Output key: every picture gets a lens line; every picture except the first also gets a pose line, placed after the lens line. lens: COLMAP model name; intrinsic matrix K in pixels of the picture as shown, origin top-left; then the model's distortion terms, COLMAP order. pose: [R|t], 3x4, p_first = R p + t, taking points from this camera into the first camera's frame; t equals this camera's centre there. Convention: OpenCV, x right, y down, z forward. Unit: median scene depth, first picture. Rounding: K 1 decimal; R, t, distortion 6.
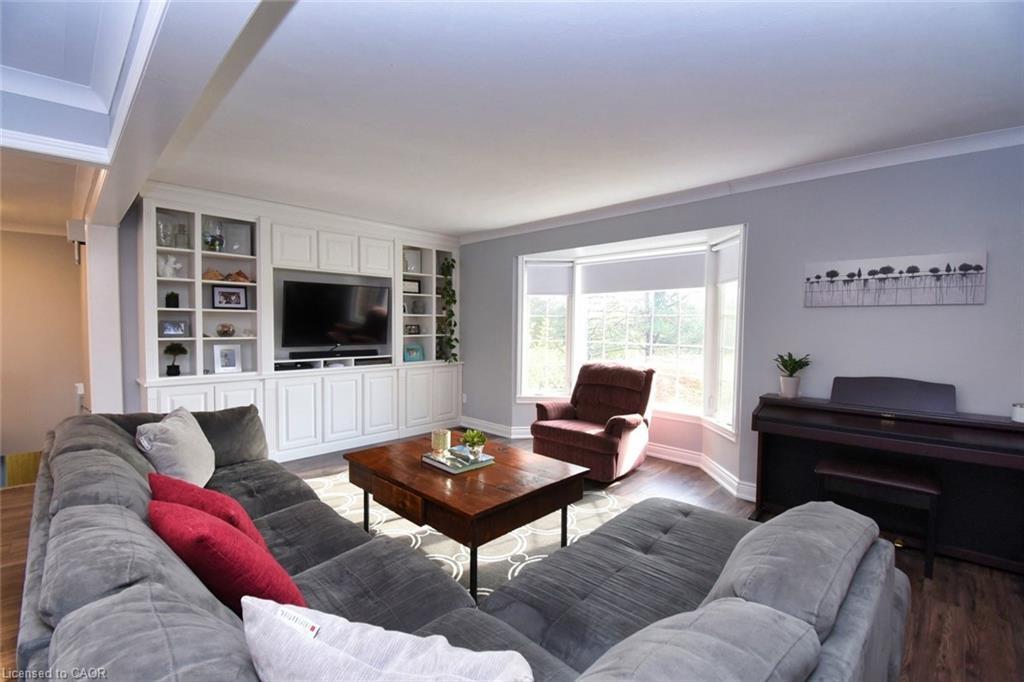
lens RADIAL K [[457.6, 0, 506.1], [0, 457.6, 343.4], [0, 0, 1]] dist [0.028045, -0.030505]
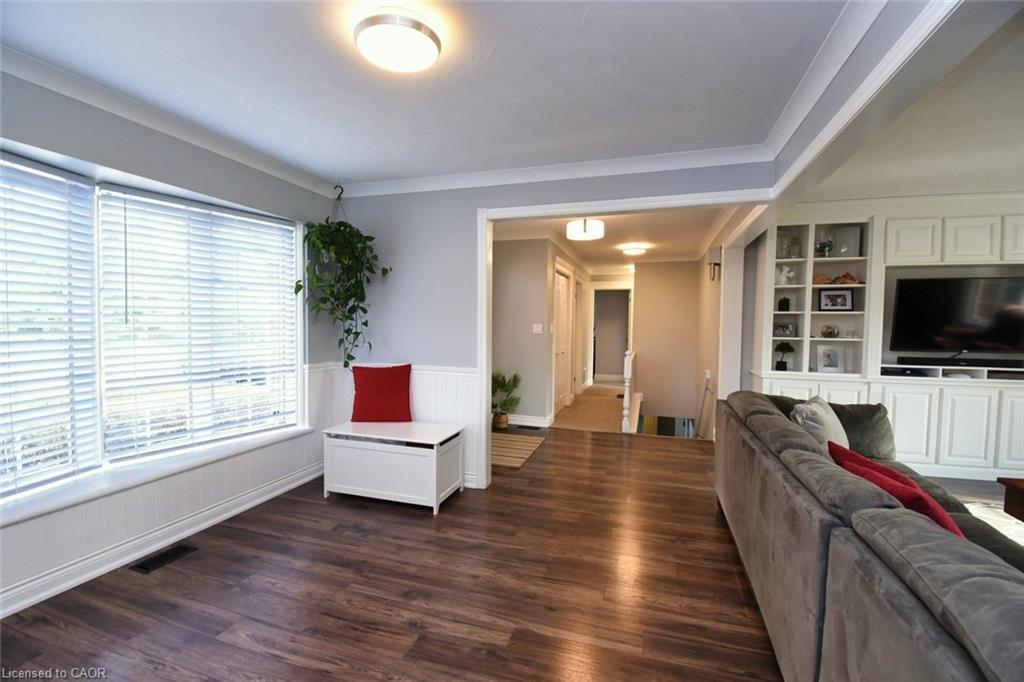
lens RADIAL K [[450.7, 0, 507.0], [0, 450.7, 343.9], [0, 0, 1]] dist [0.022563, -0.027981]
pose [[0.455722, 0.035940, -0.889396, -0.029739], [-0.041826, 0.998945, 0.018935, 0.010504], [0.889139, 0.028570, 0.456745, -0.119372]]
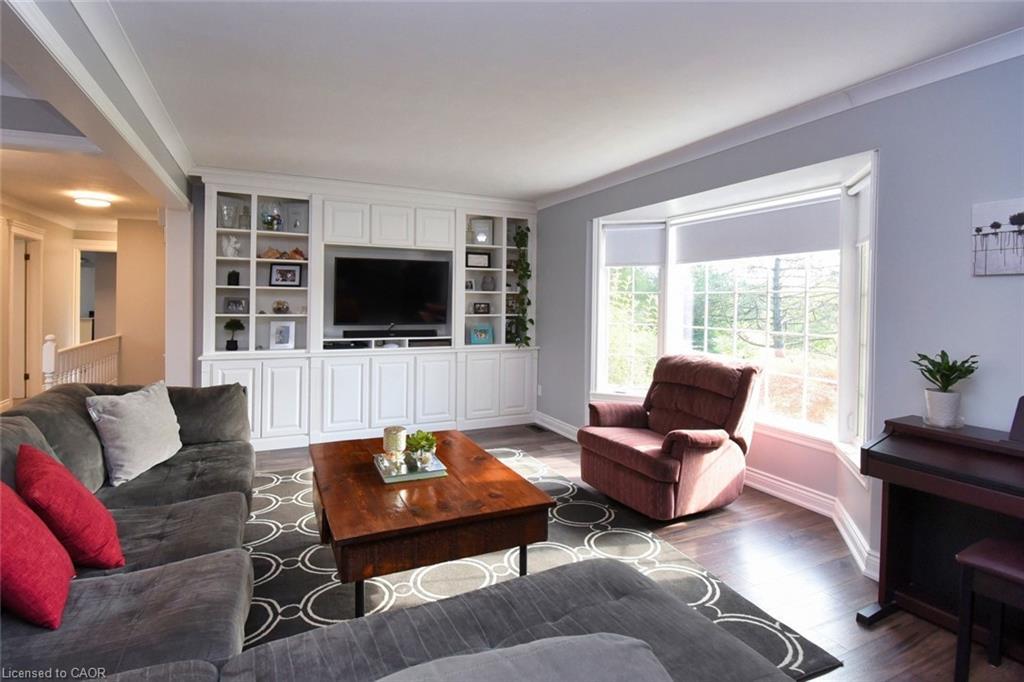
lens RADIAL K [[512.7, 0, 470.8], [0, 512.7, 303.4], [0, 0, 1]] dist [0.026351, -0.028148]
pose [[0.931330, 0.005096, -0.364140, 0.195514], [-0.020061, 0.999102, -0.037325, -0.003422], [0.363623, 0.042067, 0.930596, 0.097856]]
